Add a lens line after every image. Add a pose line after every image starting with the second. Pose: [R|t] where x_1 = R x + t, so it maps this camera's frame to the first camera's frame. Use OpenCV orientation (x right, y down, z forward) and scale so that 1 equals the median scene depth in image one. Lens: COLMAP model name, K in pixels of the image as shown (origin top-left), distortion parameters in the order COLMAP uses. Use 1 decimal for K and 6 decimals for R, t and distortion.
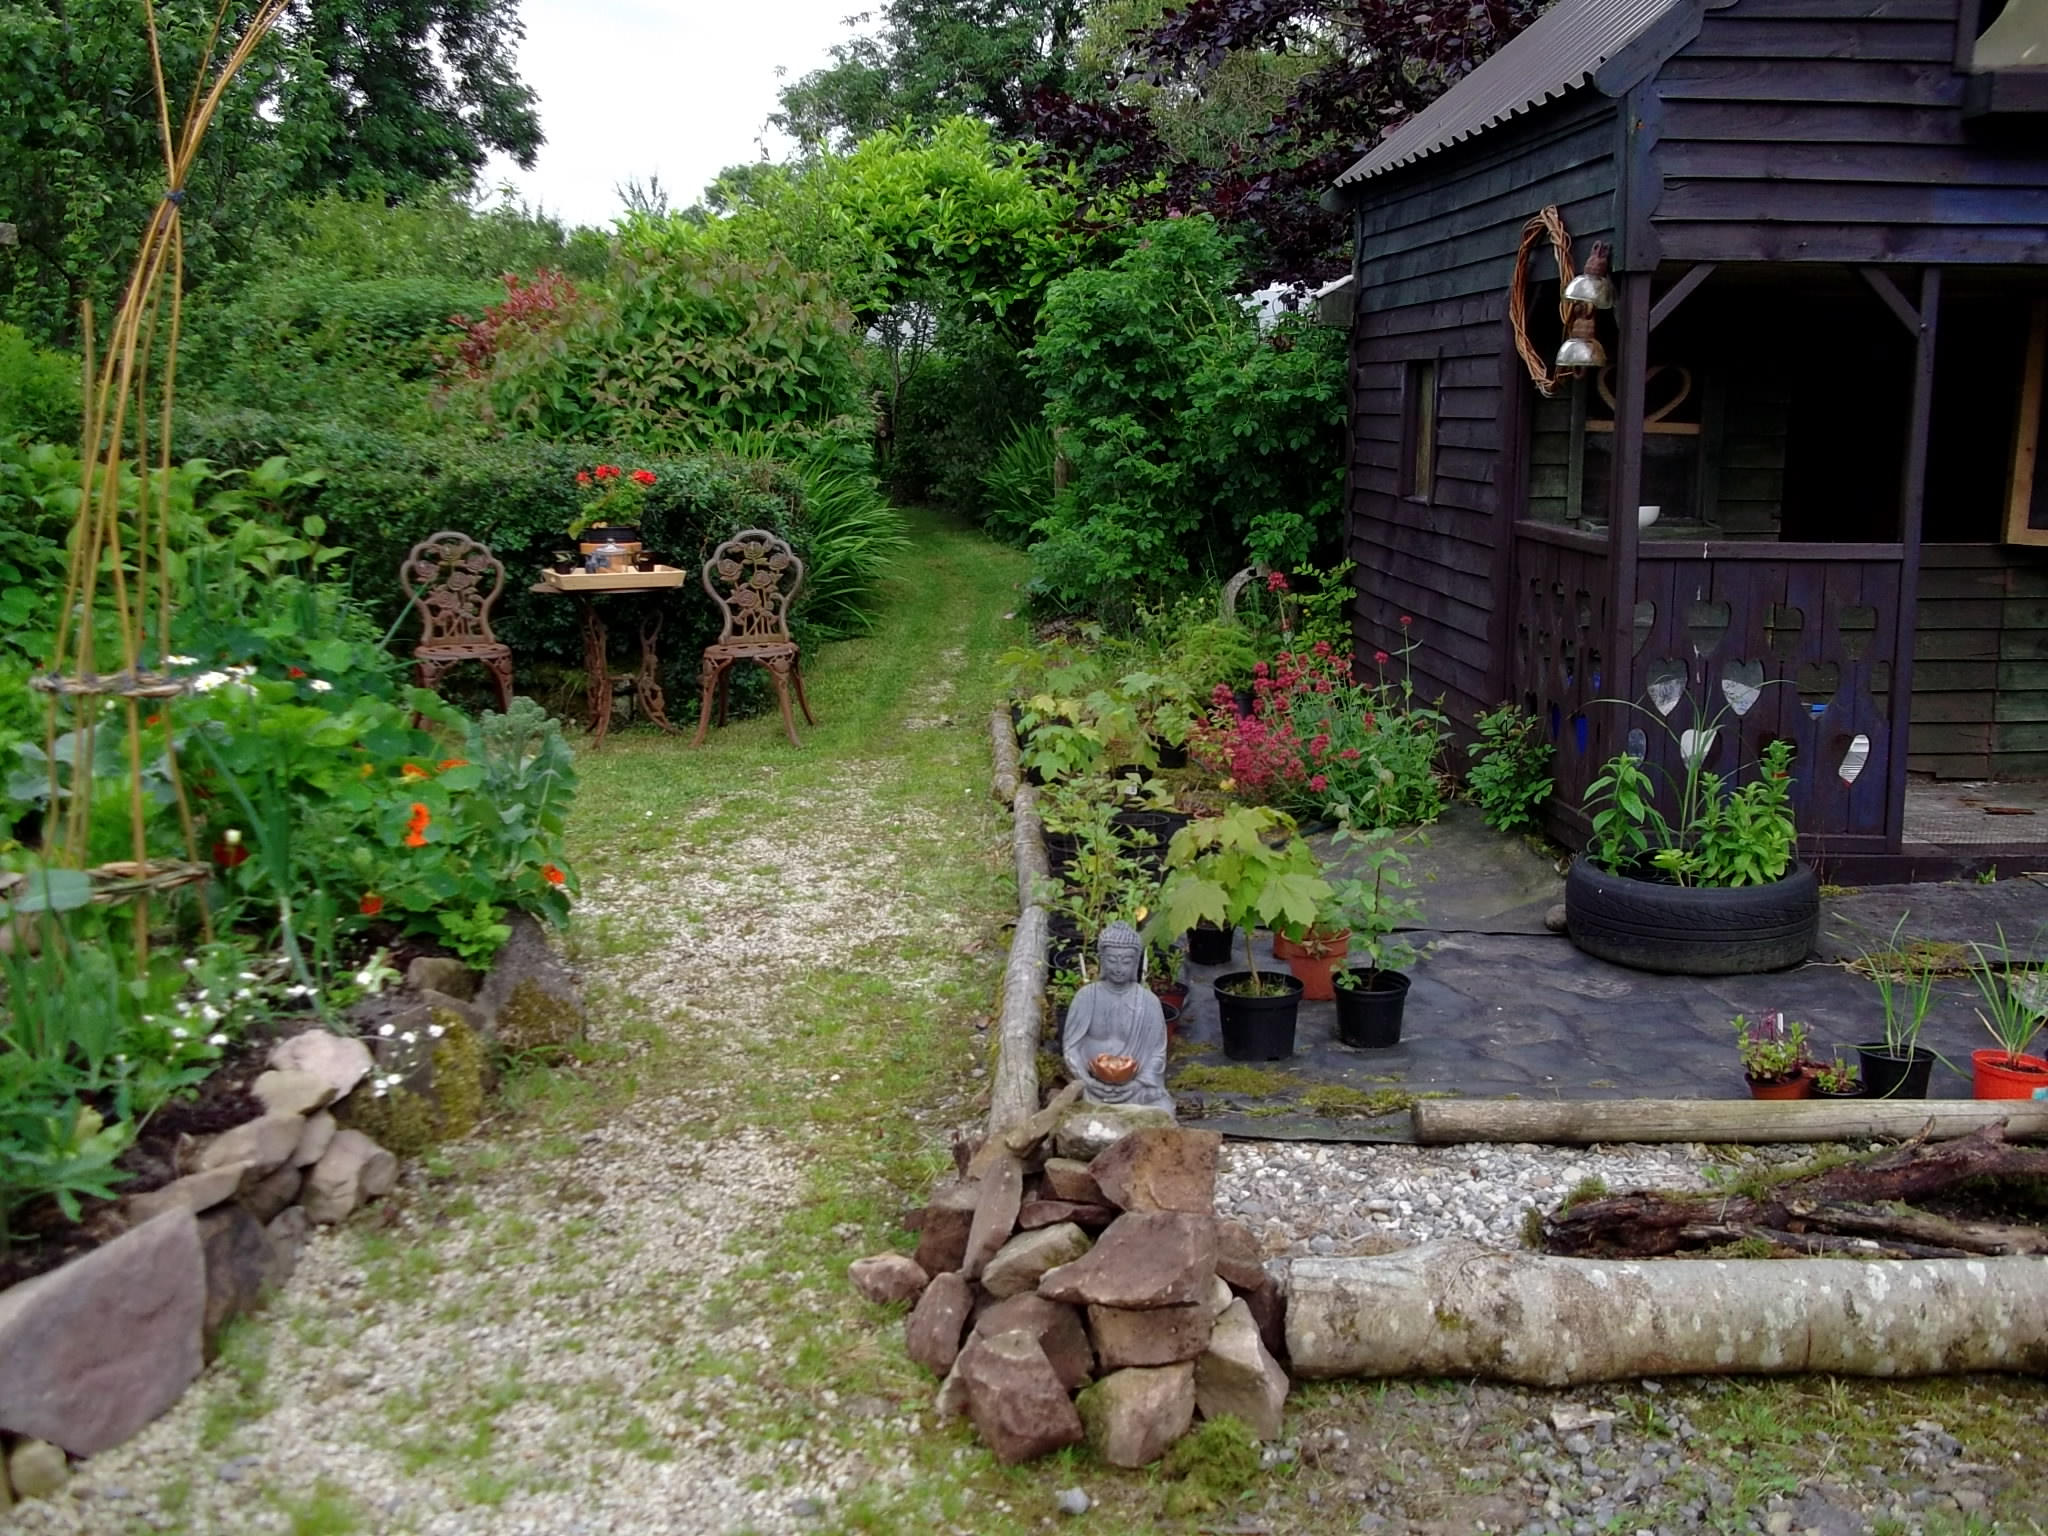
lens RADIAL K [[1984.6, 0, 1017.6], [0, 1984.6, 768.9], [0, 0, 1]] dist [0.019255, 0.000000]
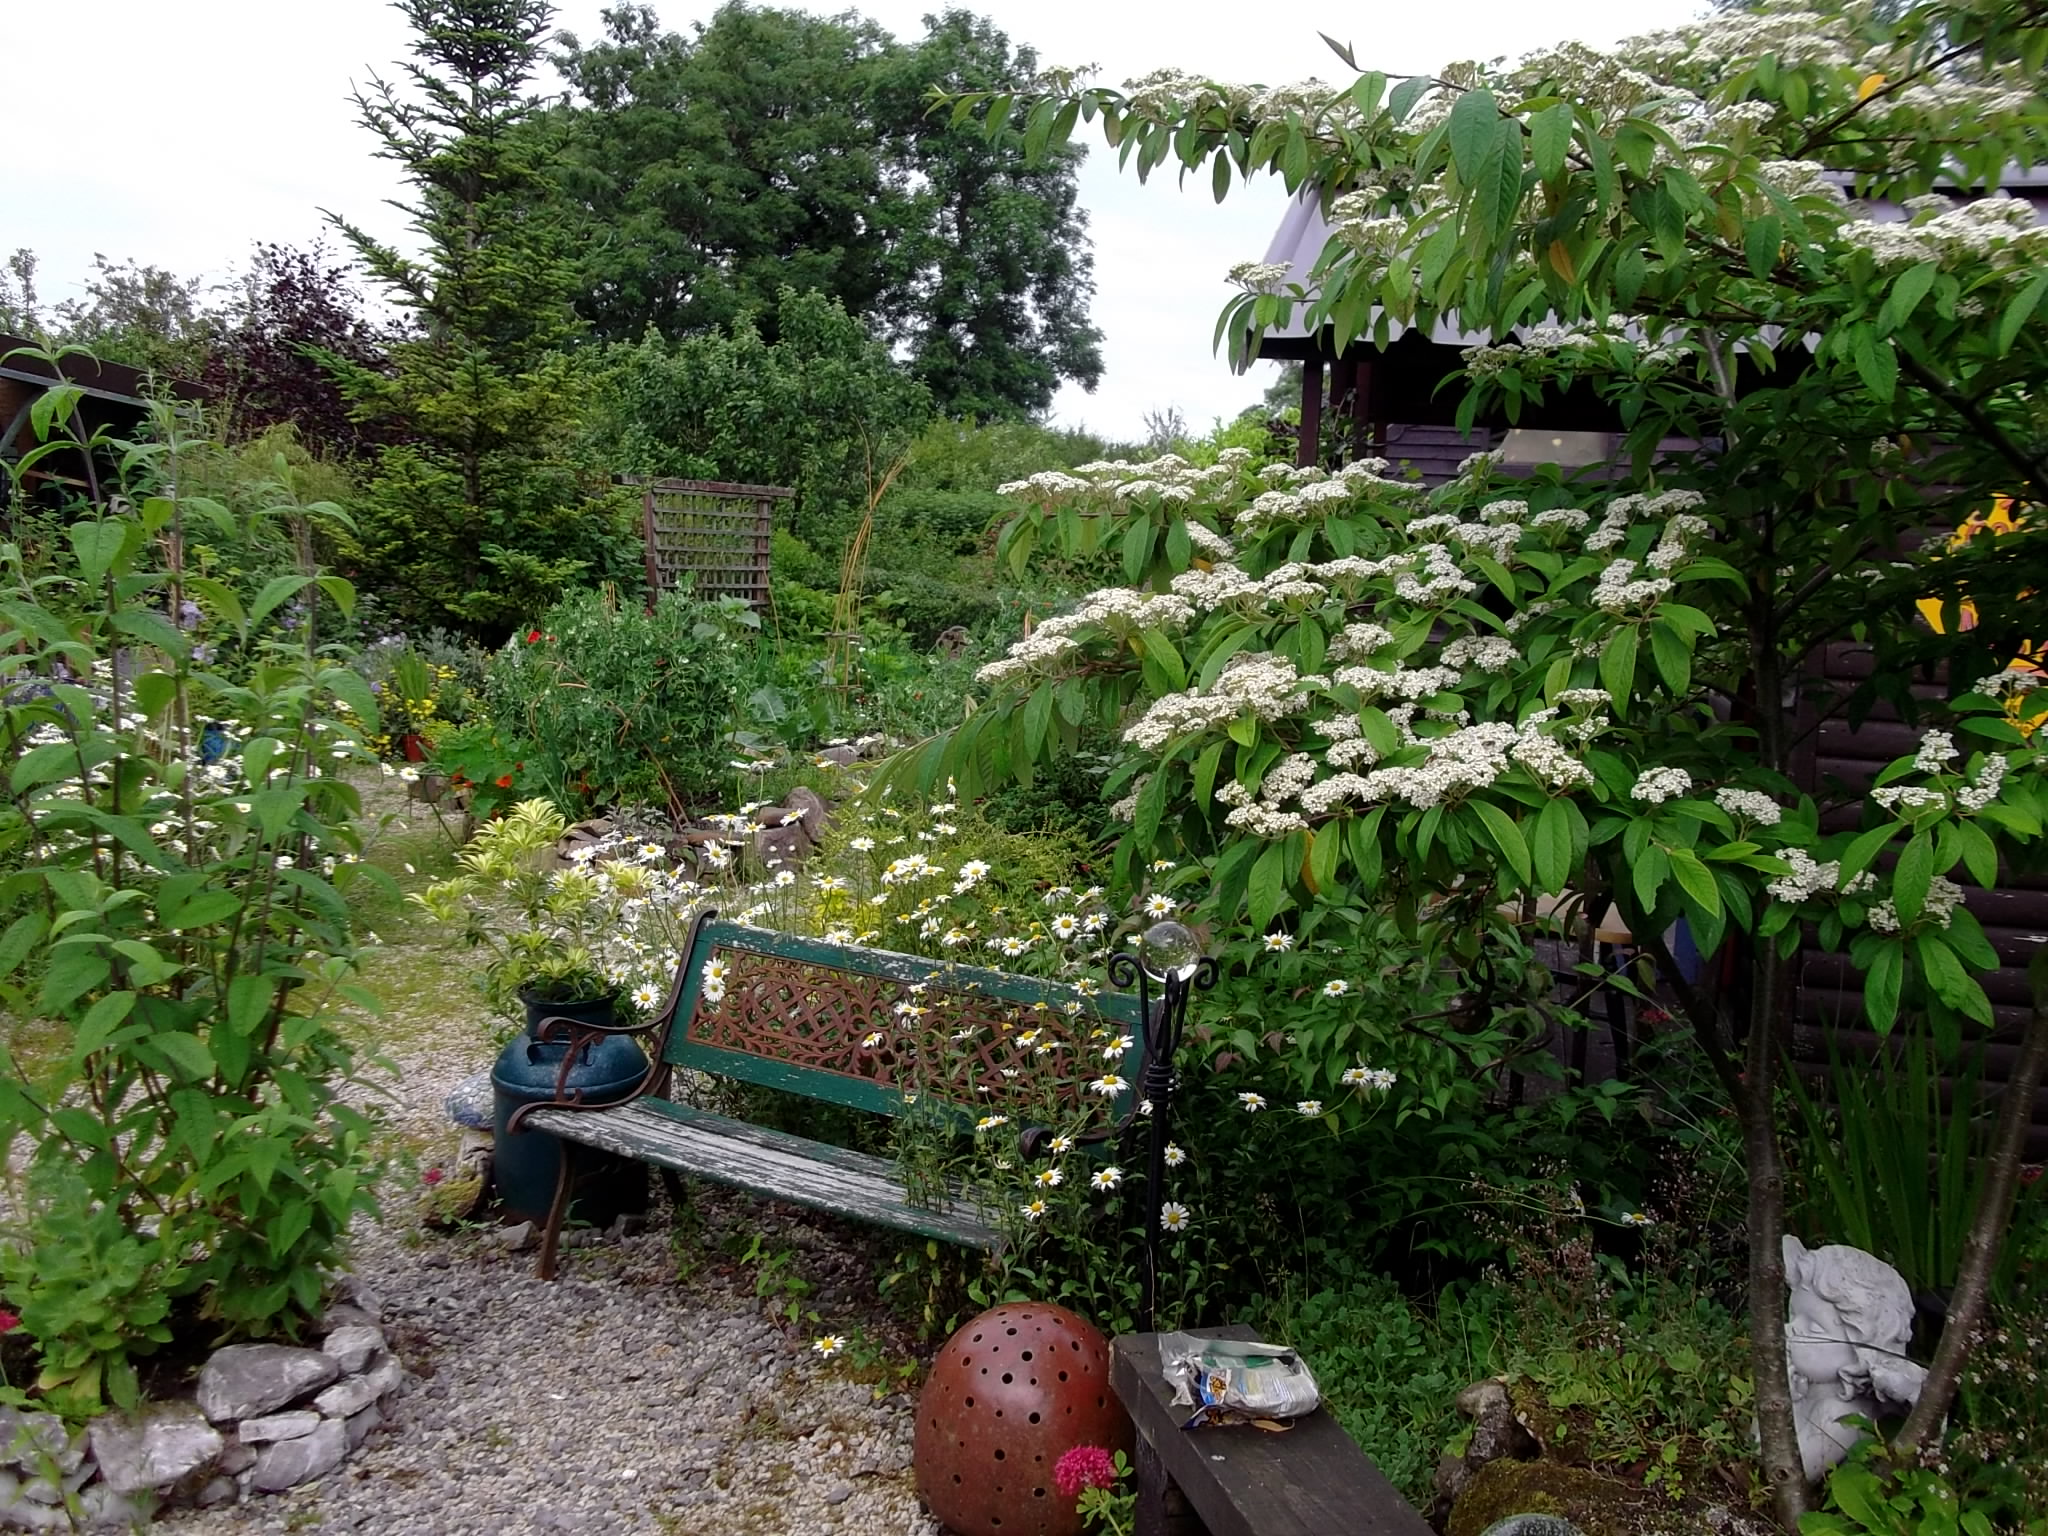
lens RADIAL K [[1984.6, 0, 1025.9], [0, 1984.6, 767.0], [0, 0, 1]] dist [0.019255, 0.000000]
pose [[0.959894, 0.059408, -0.273998, 0.079546], [-0.083518, 0.993513, -0.077175, 0.039957], [0.267636, 0.096963, 0.958629, -0.214379]]
